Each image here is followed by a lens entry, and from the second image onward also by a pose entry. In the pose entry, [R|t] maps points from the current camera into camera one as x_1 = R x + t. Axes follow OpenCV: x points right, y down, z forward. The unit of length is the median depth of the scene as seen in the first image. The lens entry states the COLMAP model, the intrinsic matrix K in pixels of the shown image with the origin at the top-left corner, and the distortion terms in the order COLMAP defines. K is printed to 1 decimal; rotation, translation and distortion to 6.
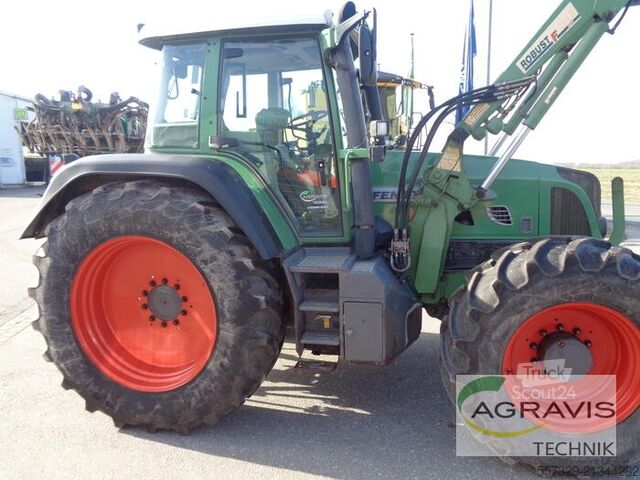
lens RADIAL K [[486.6, 0, 325.1], [0, 486.6, 237.6], [0, 0, 1]] dist [0.007277, 0.005730]
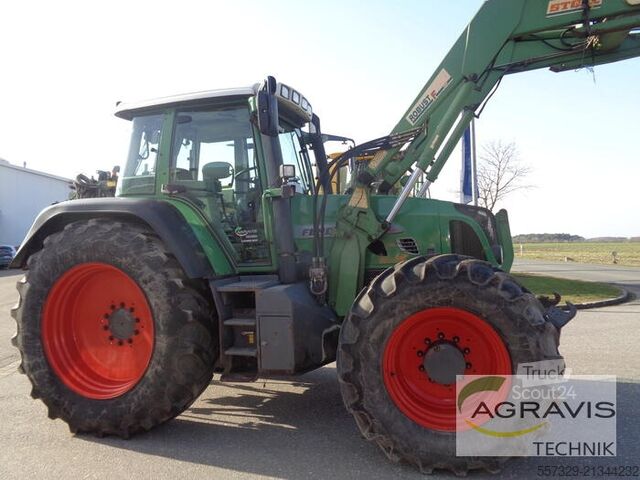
lens RADIAL K [[486.6, 0, 325.1], [0, 486.6, 237.6], [0, 0, 1]] dist [0.007277, 0.005730]
pose [[0.995650, -0.015845, -0.091812, 0.288183], [0.000698, 0.986672, -0.162719, 0.127961], [0.093166, 0.161948, 0.982391, -0.151353]]
